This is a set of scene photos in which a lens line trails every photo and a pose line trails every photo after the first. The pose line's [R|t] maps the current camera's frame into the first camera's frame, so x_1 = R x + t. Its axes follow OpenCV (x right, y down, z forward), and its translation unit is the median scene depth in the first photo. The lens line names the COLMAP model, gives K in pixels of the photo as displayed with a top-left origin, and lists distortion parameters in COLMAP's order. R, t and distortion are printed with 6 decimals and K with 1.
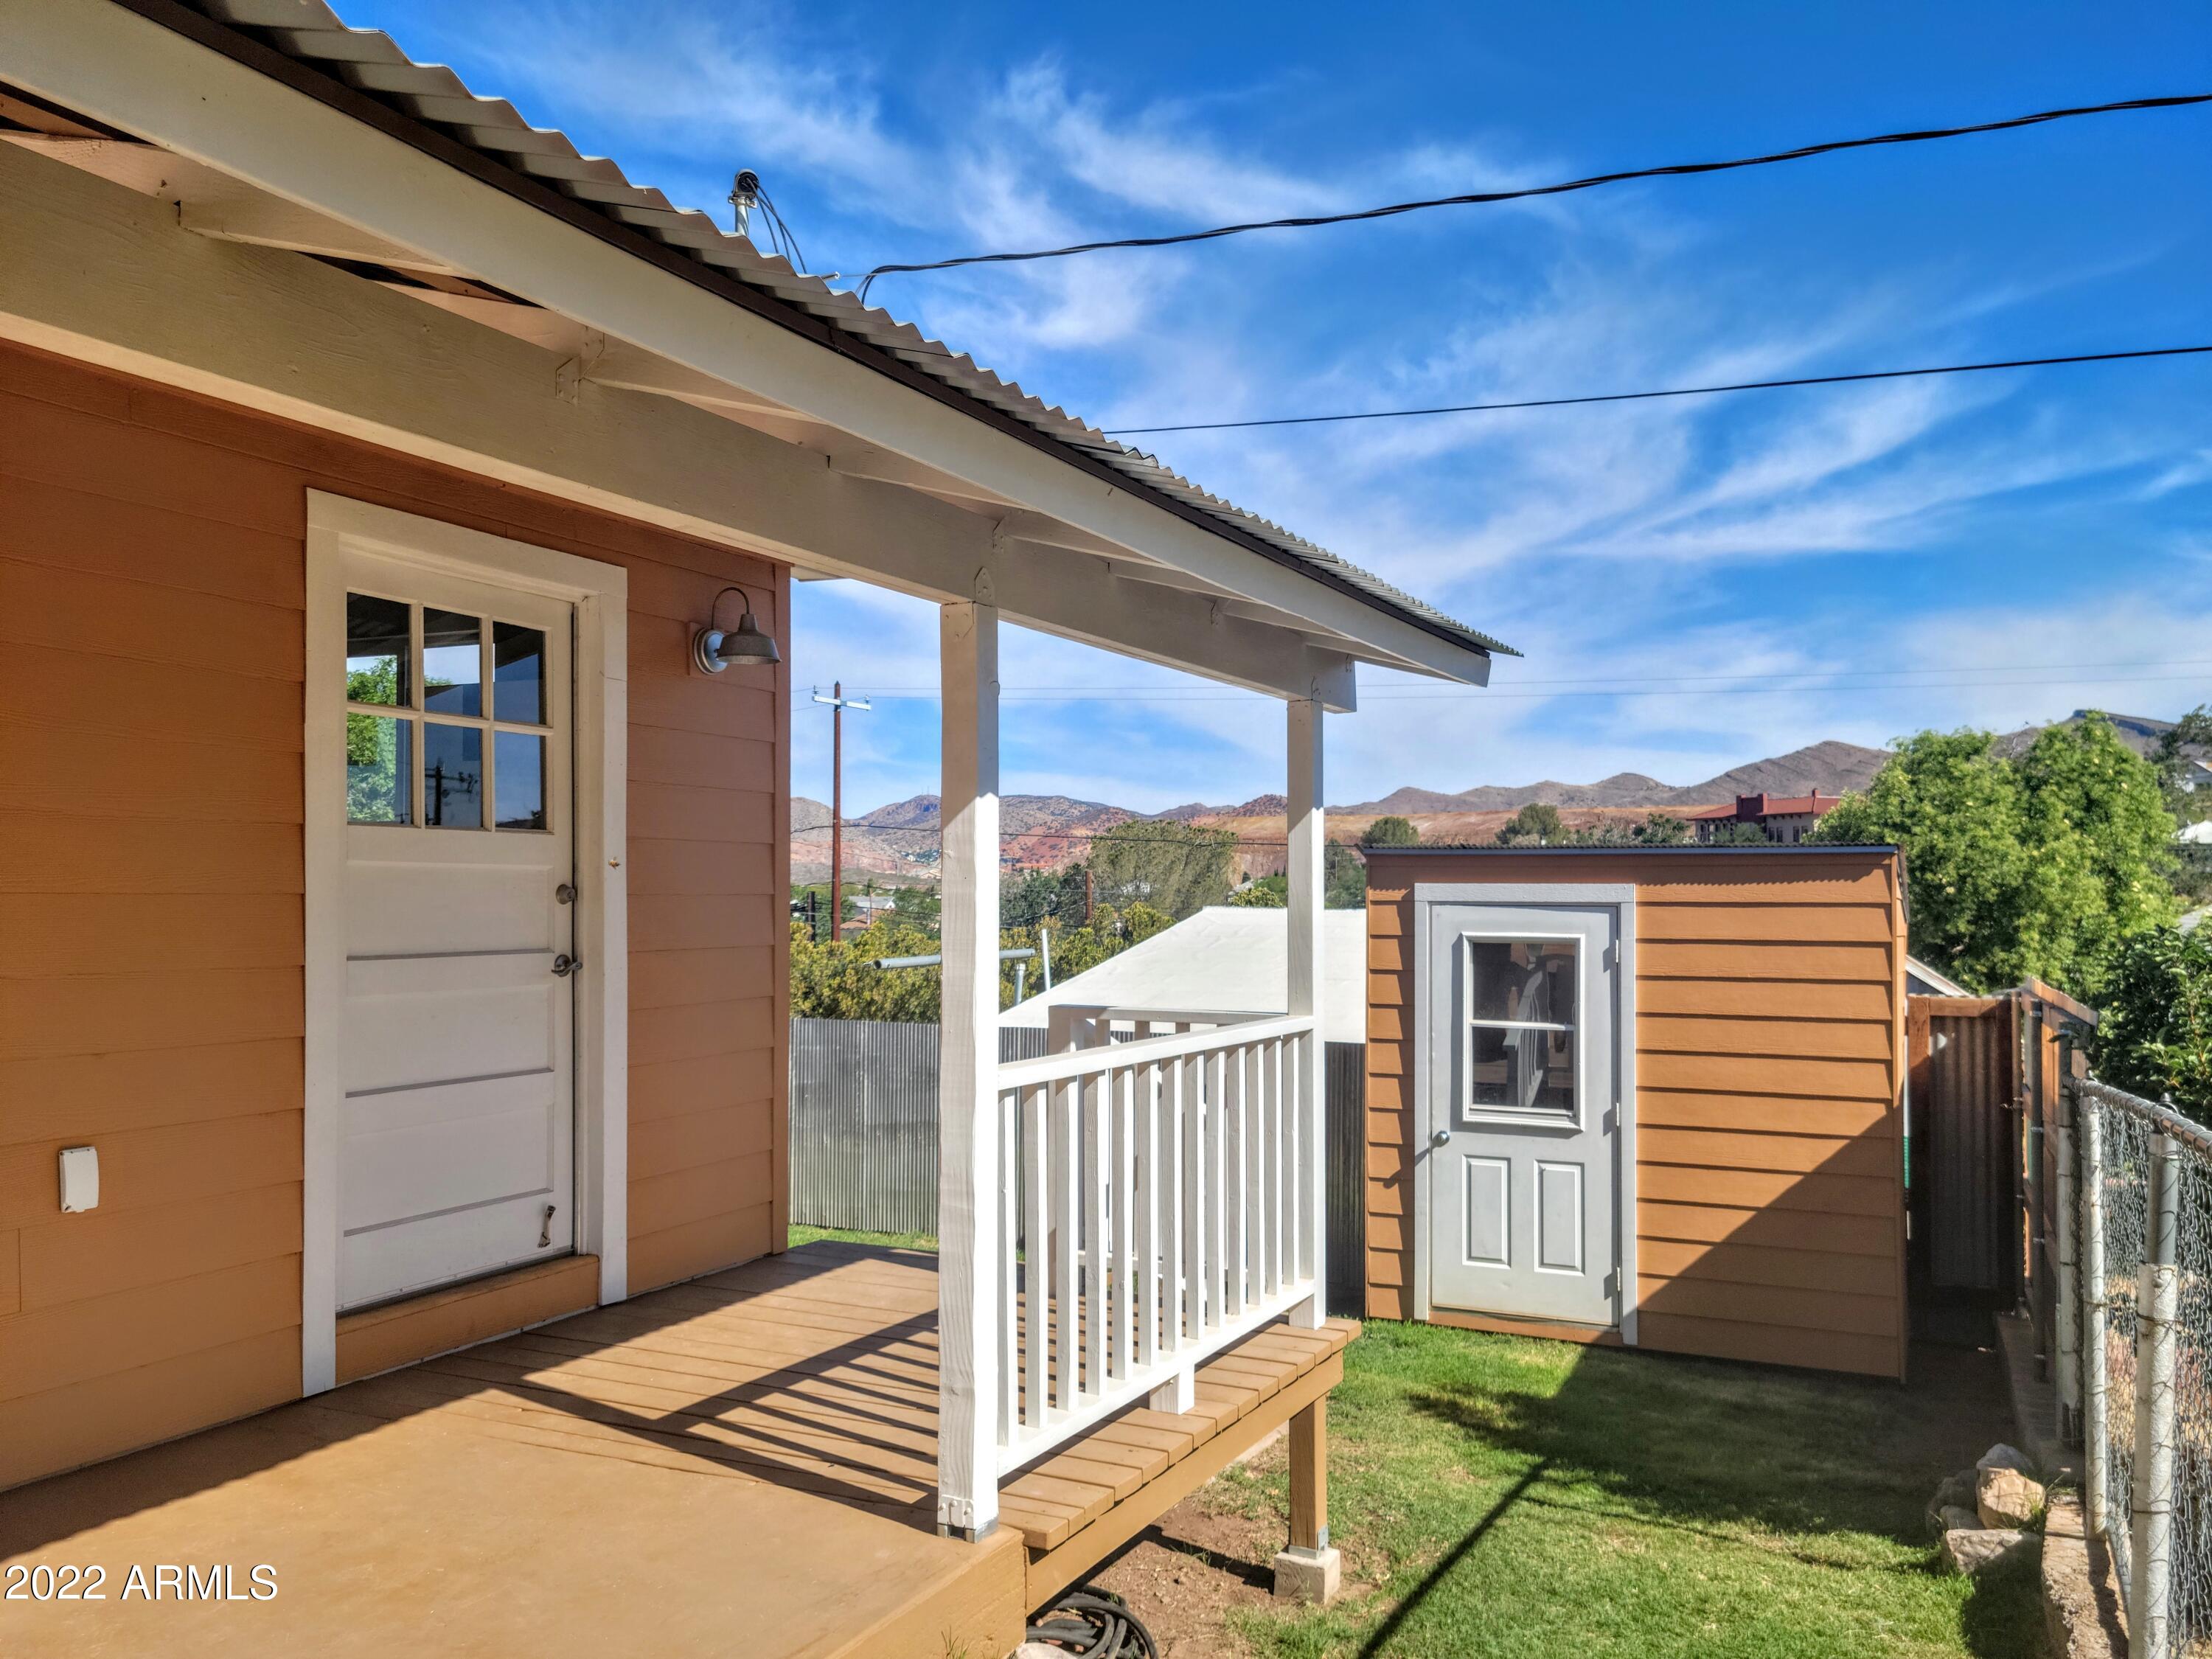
lens RADIAL K [[1827.1, 0, 1150.9], [0, 1827.1, 809.4], [0, 0, 1]] dist [0.042756, -0.002202]
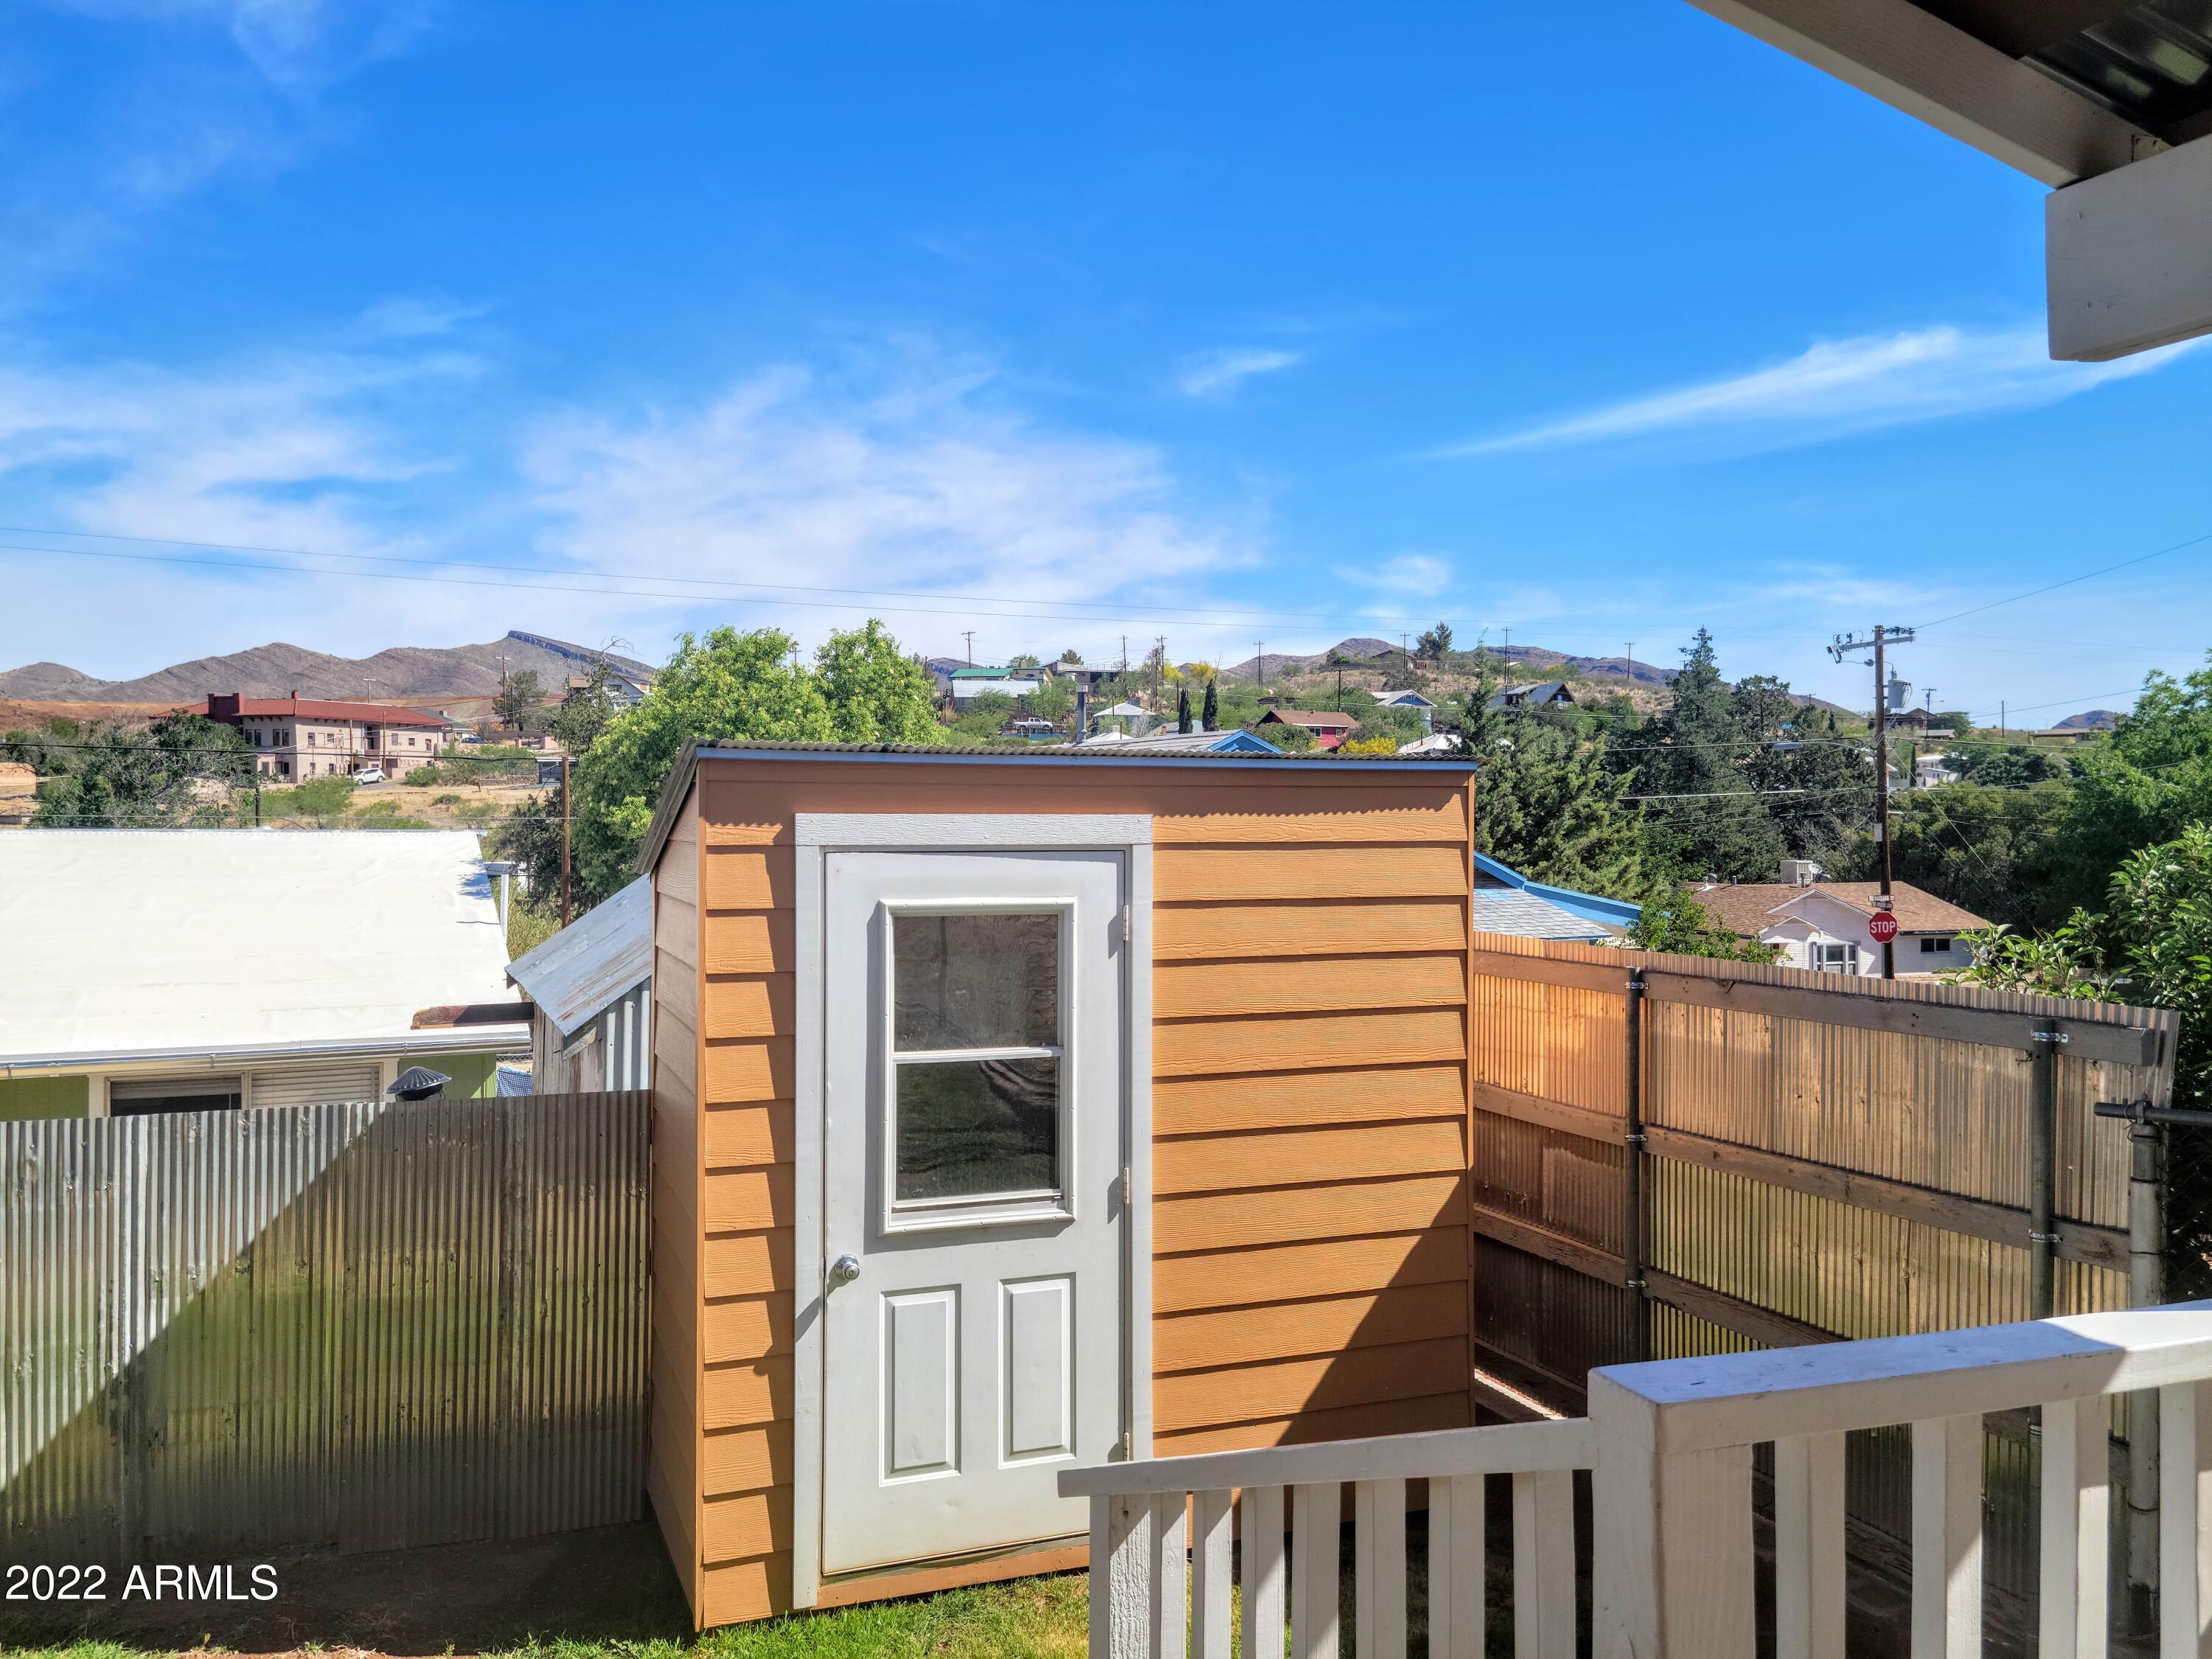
lens RADIAL K [[1758.9, 0, 1111.2], [0, 1758.9, 797.9], [0, 0, 1]] dist [0.055478, -0.009212]
pose [[0.695247, 0.002858, 0.718766, -0.130946], [-0.035795, 0.998889, 0.030652, 0.012480], [-0.717880, -0.047039, 0.694576, 0.435446]]
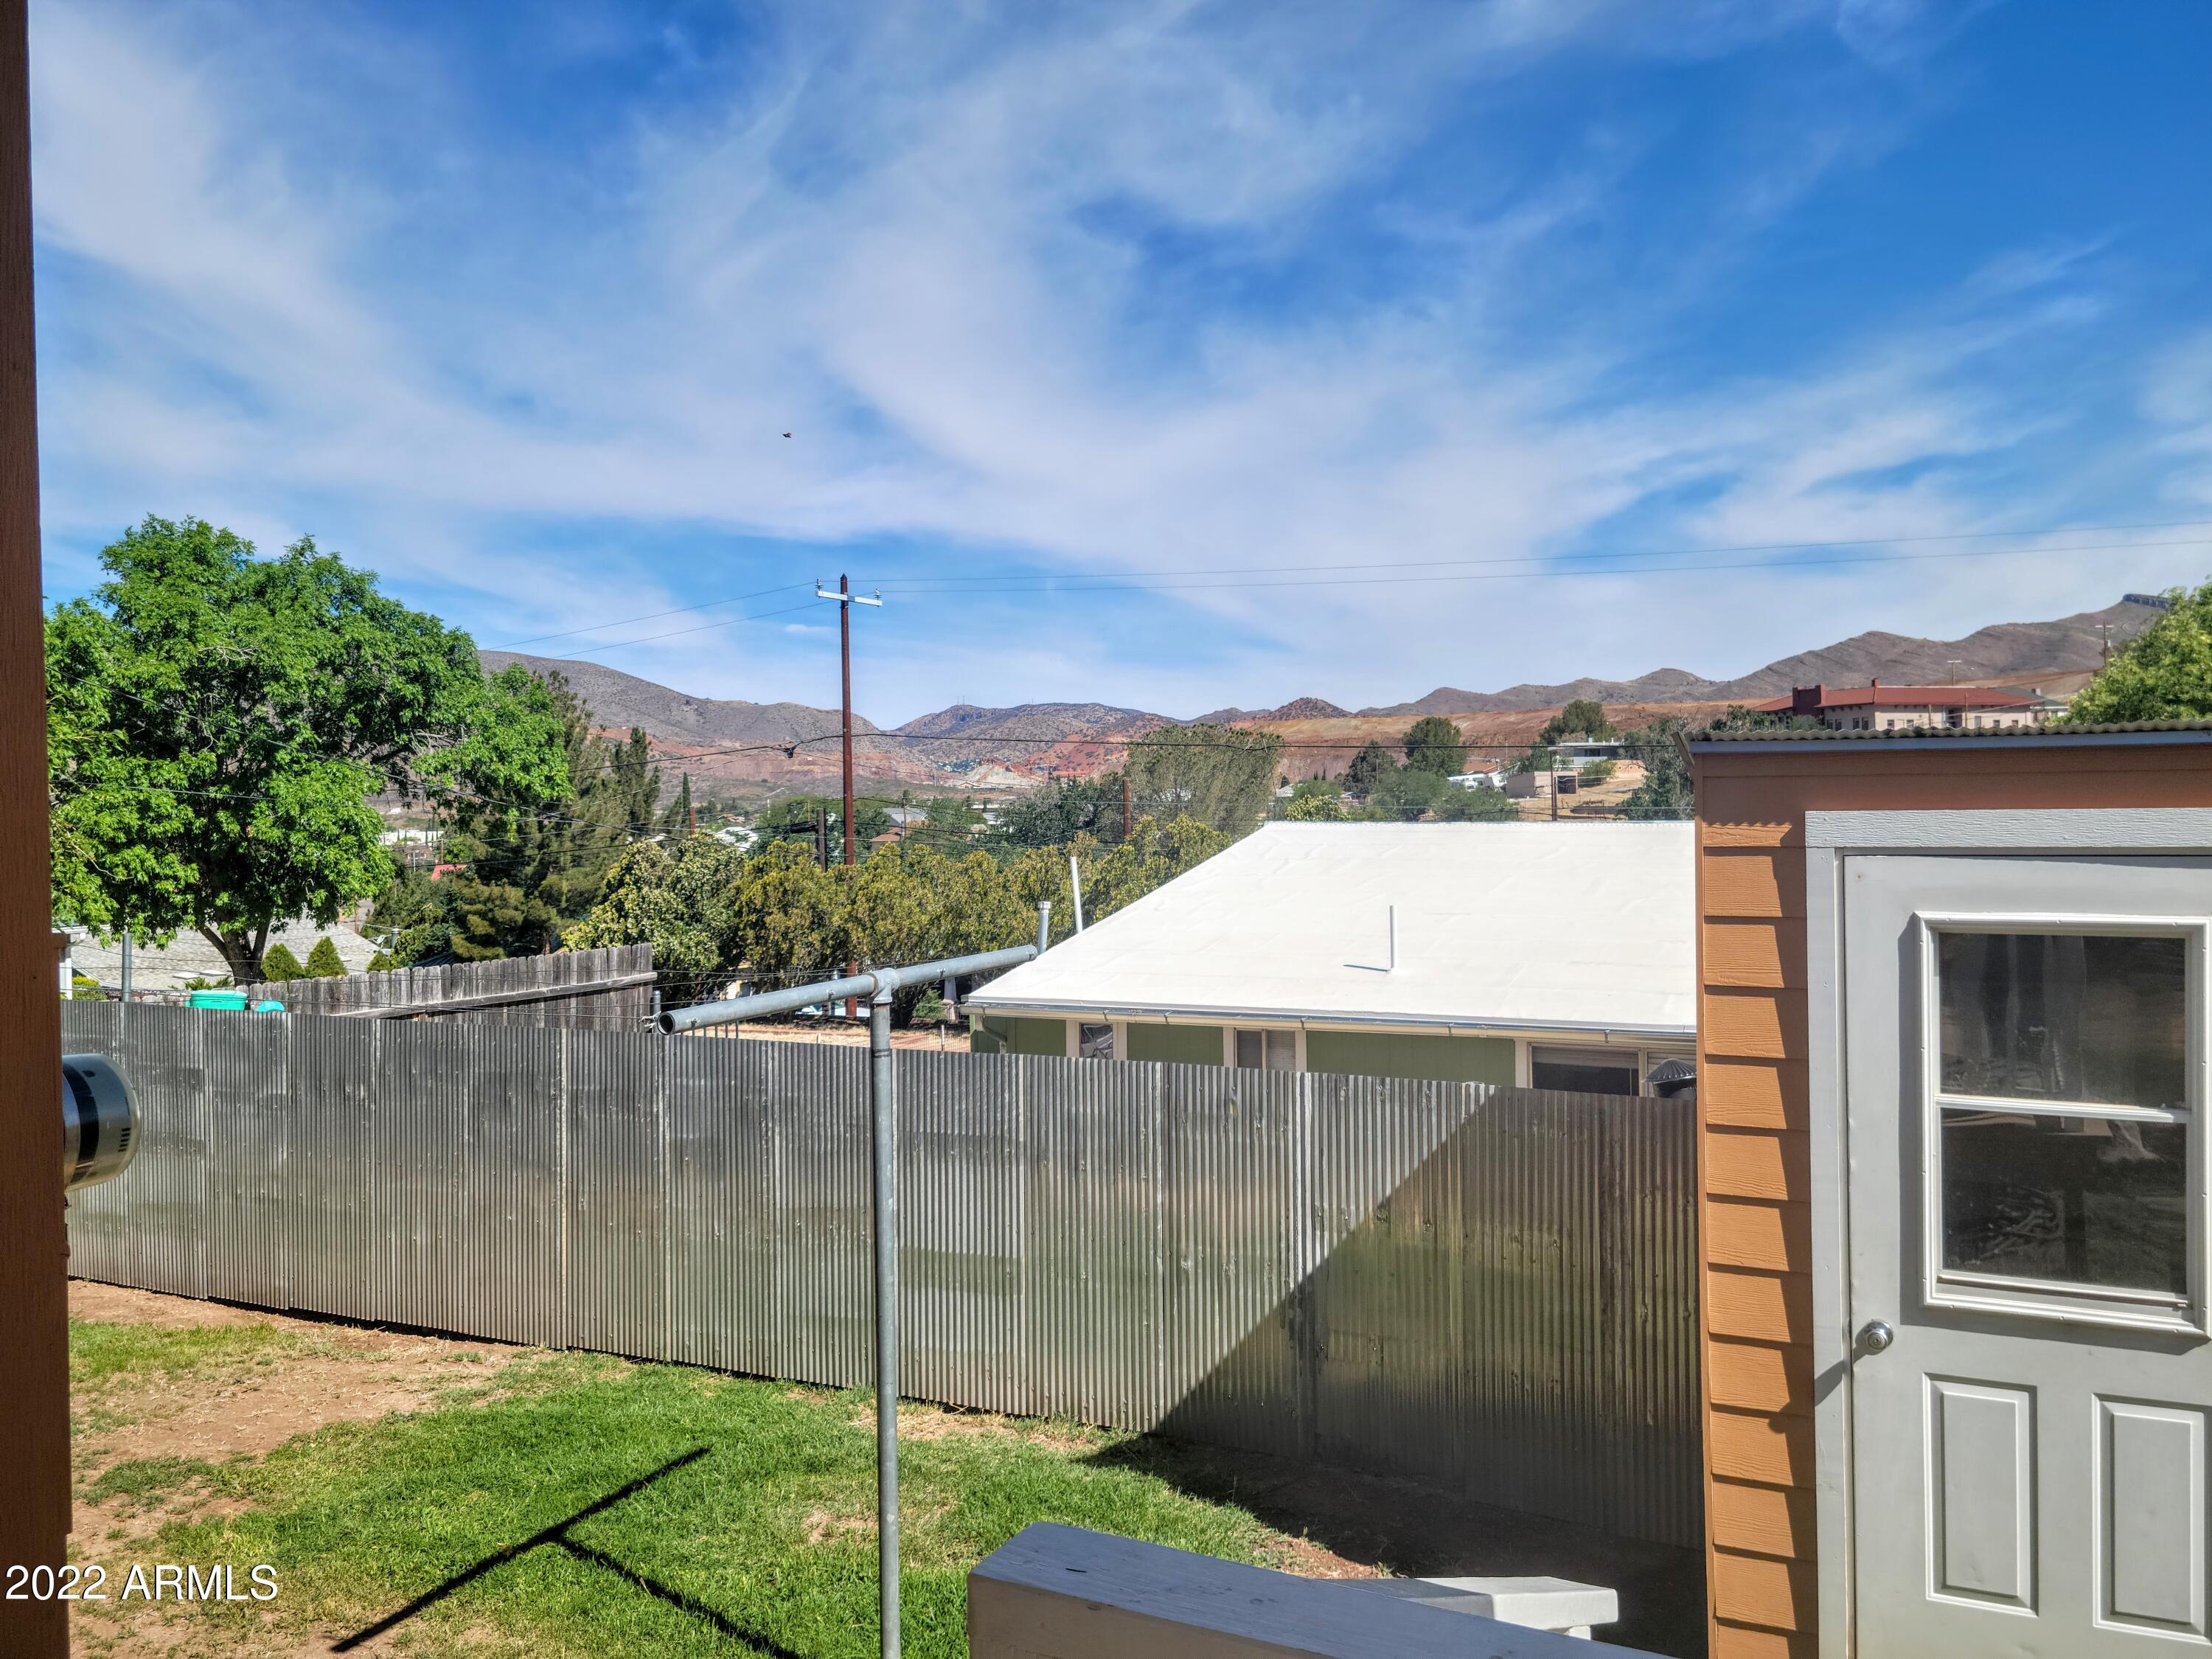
lens RADIAL K [[1779.2, 0, 1148.7], [0, 1779.2, 832.0], [0, 0, 1]] dist [0.132001, -0.143526]
pose [[0.999623, -0.017174, -0.021412, -0.015731], [0.018524, 0.997744, 0.064533, 0.008987], [0.020256, -0.064905, 0.997686, 0.397888]]
